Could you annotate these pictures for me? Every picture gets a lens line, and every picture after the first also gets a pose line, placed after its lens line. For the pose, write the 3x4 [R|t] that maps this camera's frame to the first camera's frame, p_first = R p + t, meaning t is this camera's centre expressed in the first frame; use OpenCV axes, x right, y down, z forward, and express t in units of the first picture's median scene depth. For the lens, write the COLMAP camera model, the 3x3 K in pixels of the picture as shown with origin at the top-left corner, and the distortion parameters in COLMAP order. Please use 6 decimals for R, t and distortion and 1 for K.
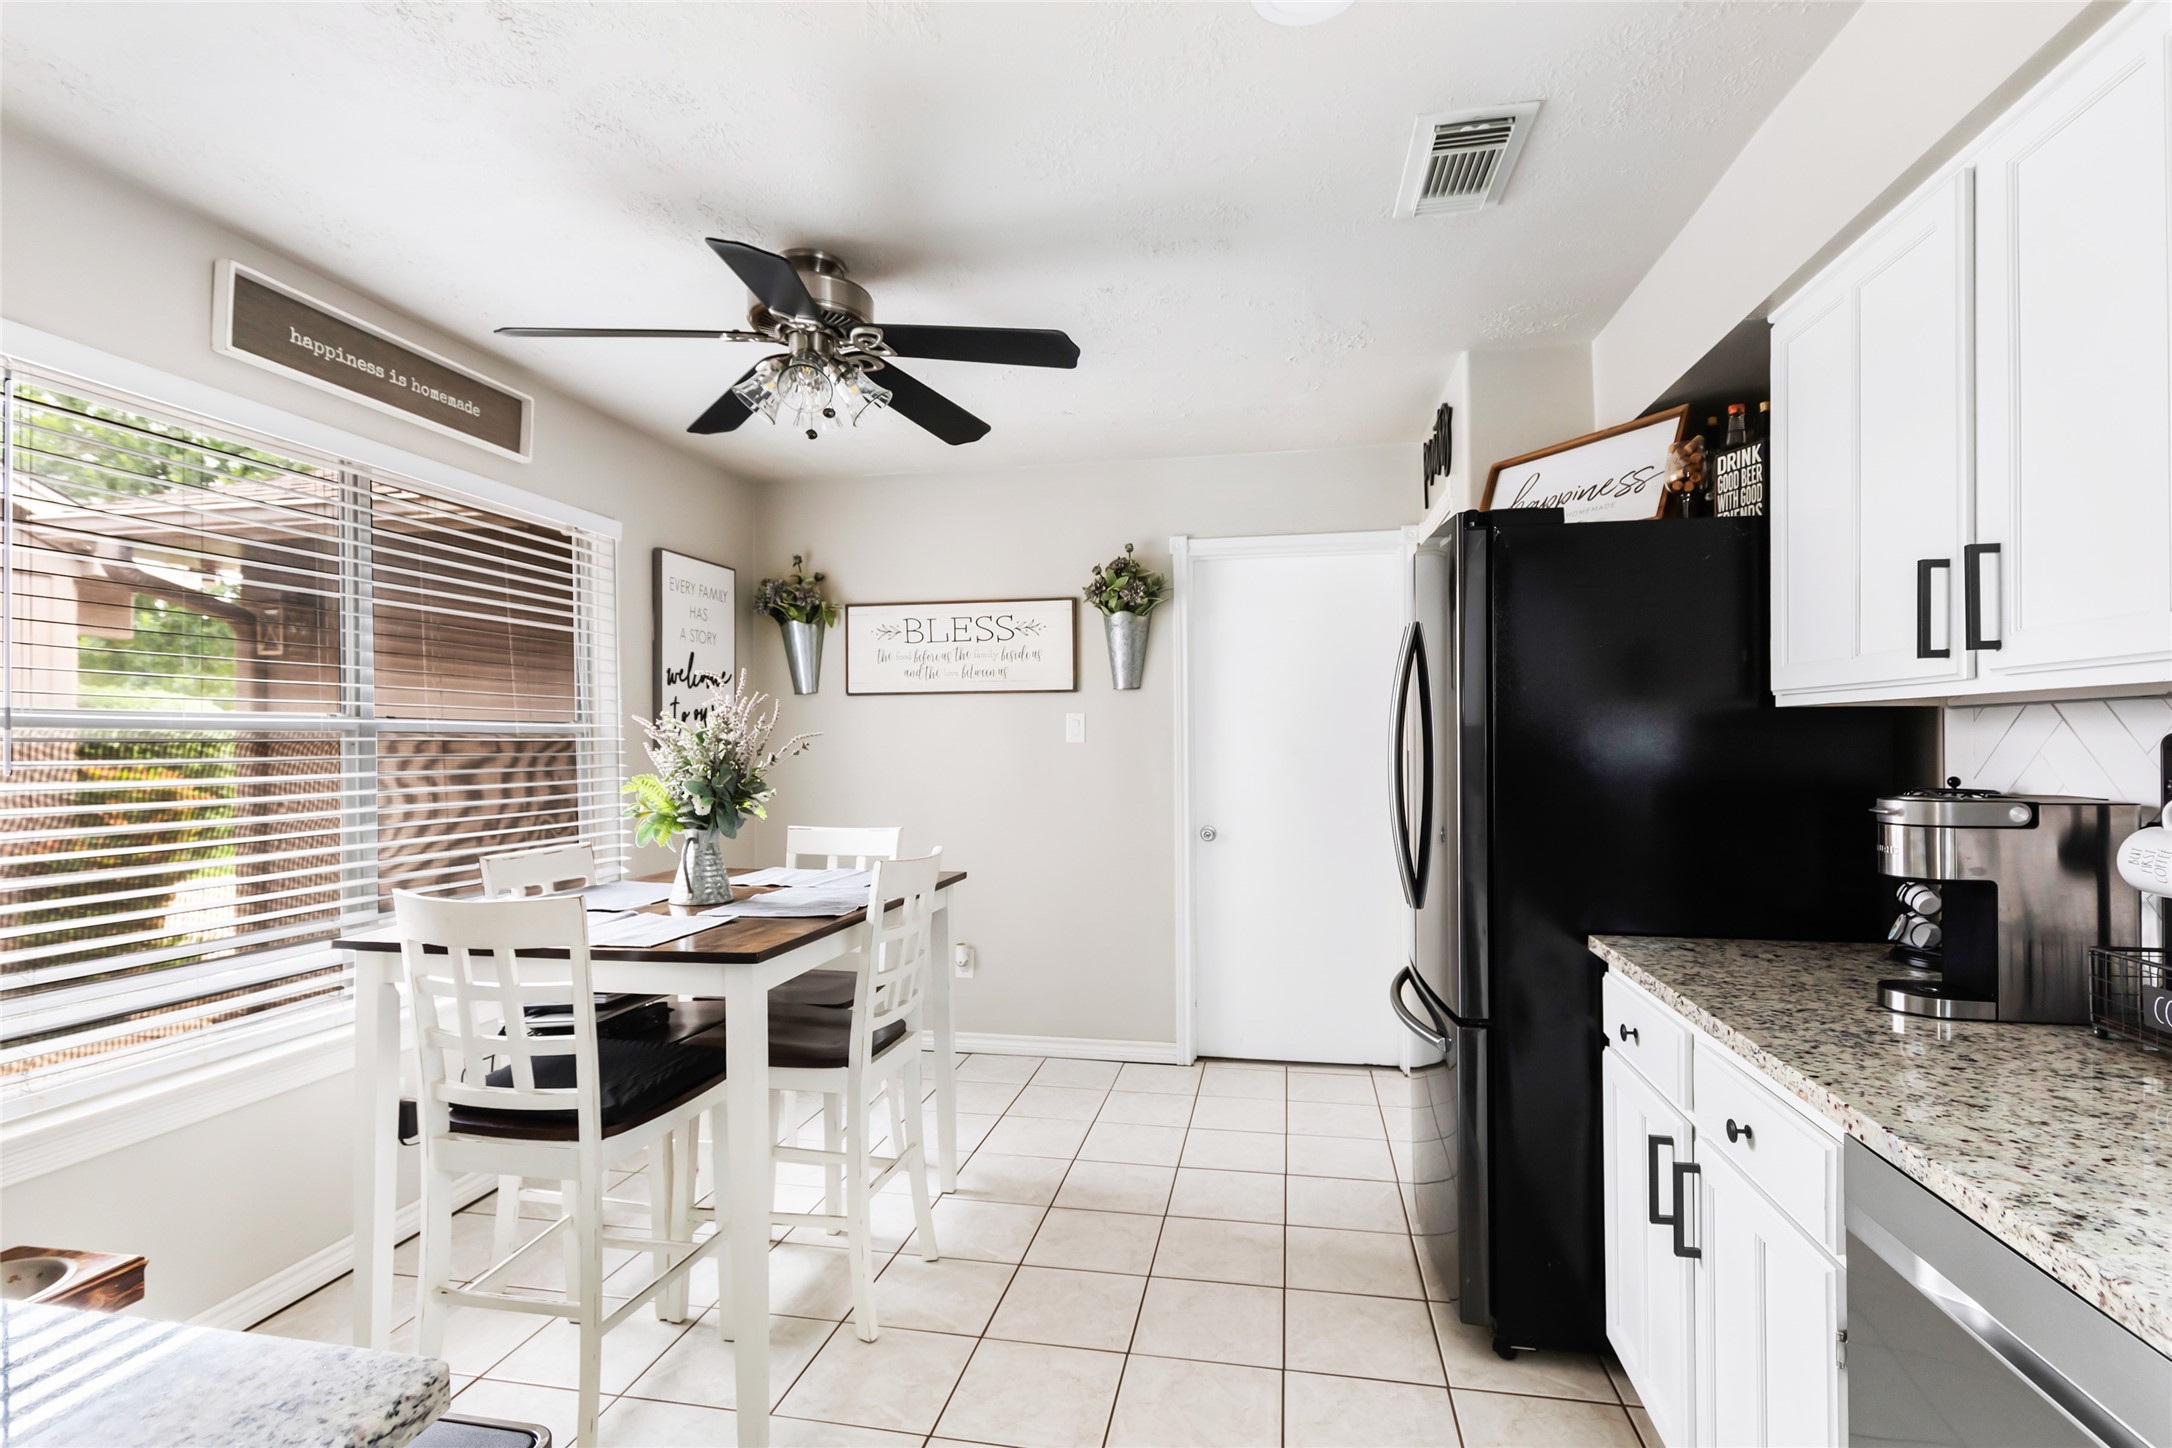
lens RADIAL K [[1021.5, 0, 1052.5], [0, 1021.5, 739.4], [0, 0, 1]] dist [0.002779, -0.000193]
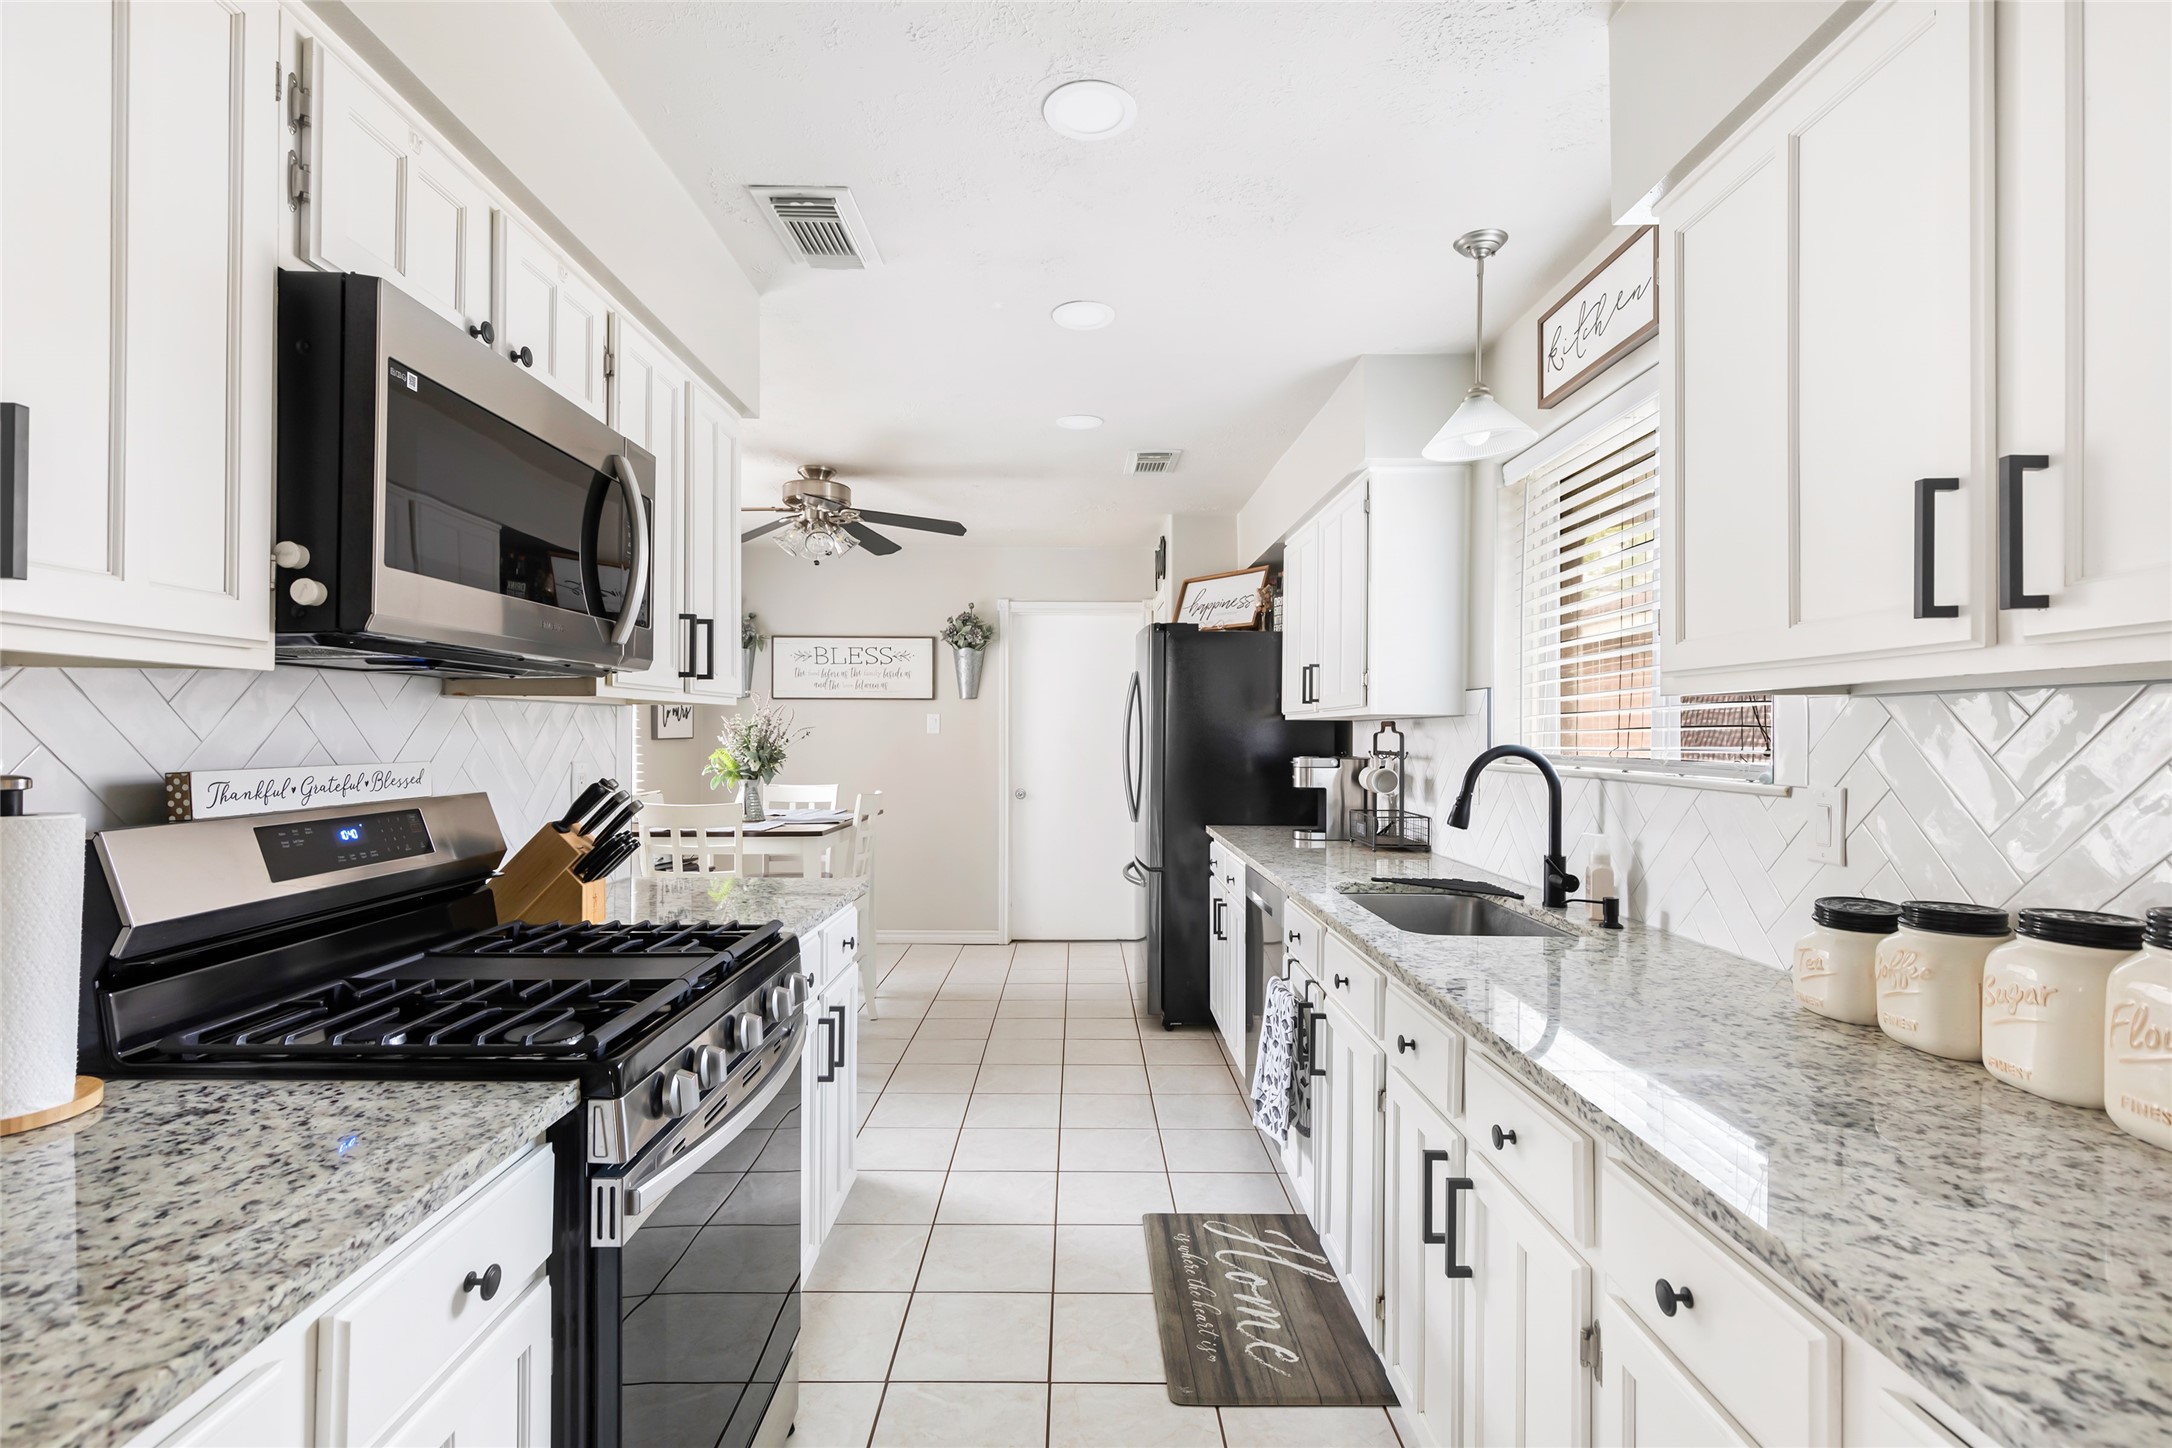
lens RADIAL K [[1021.5, 0, 1084.5], [0, 1021.5, 732.2], [0, 0, 1]] dist [0.002779, -0.000193]
pose [[0.972730, 0.009914, 0.231727, -0.152808], [-0.009902, 0.999950, -0.001219, 0.000969], [-0.231727, -0.001109, 0.972780, -0.711744]]
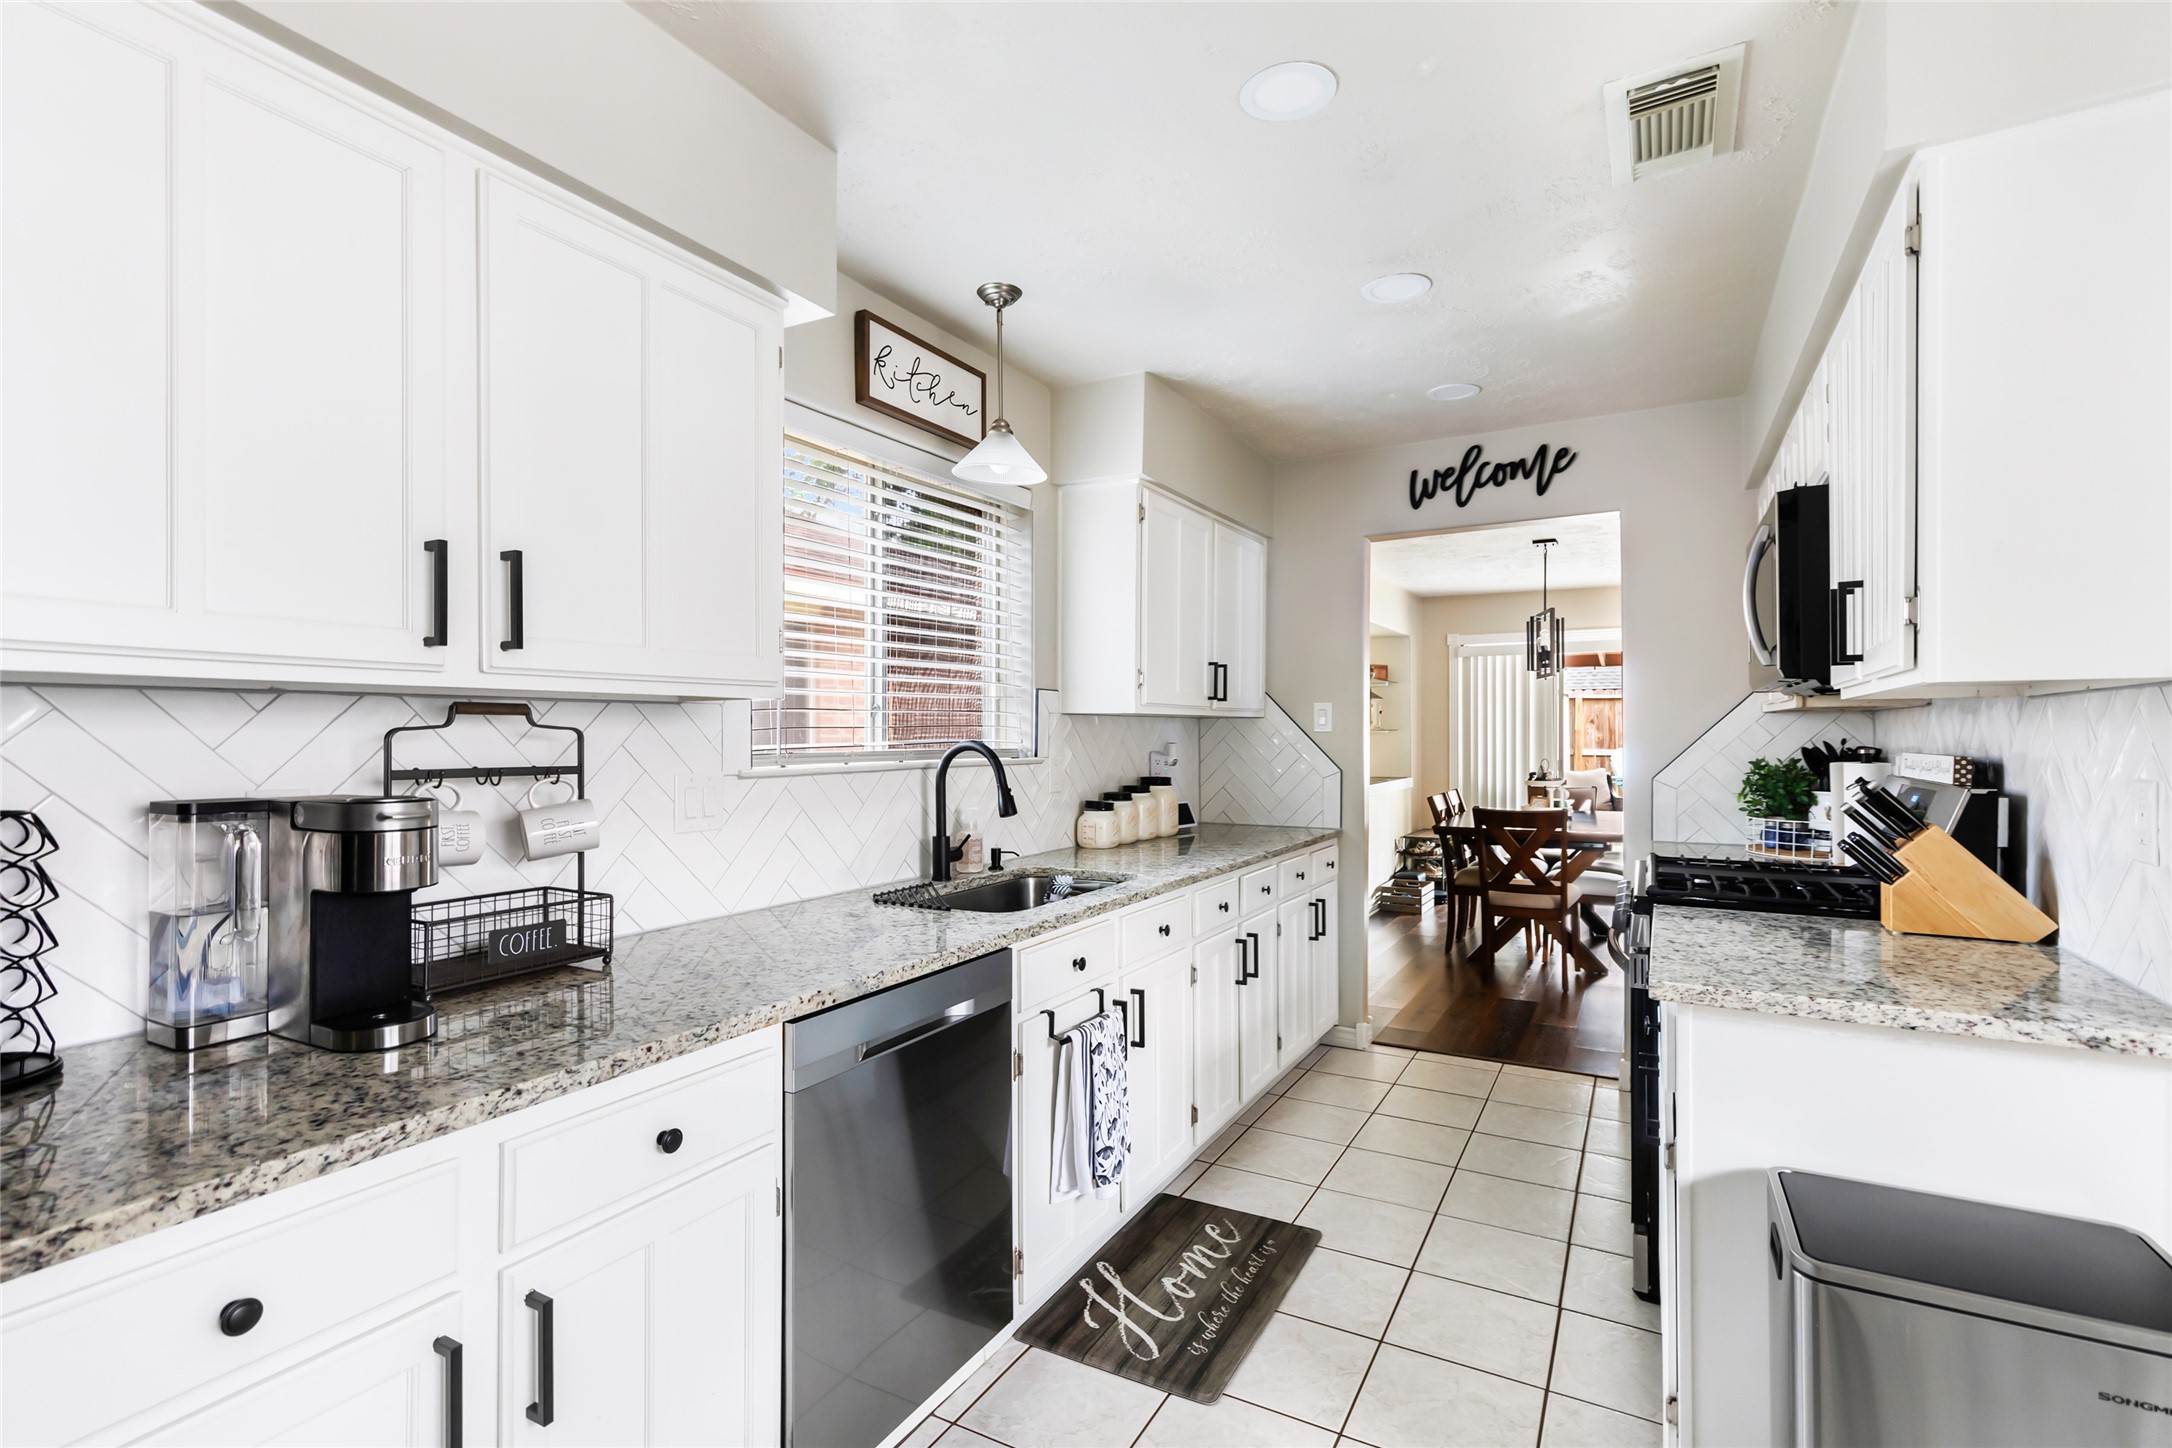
lens RADIAL K [[1021.5, 0, 1080.1], [0, 1021.5, 720.5], [0, 0, 1]] dist [0.002779, -0.000193]
pose [[-0.960978, 0.011921, 0.276367, 0.013568], [0.006774, 0.999785, -0.019574, 0.005486], [-0.276541, -0.016938, -0.960853, 0.856304]]
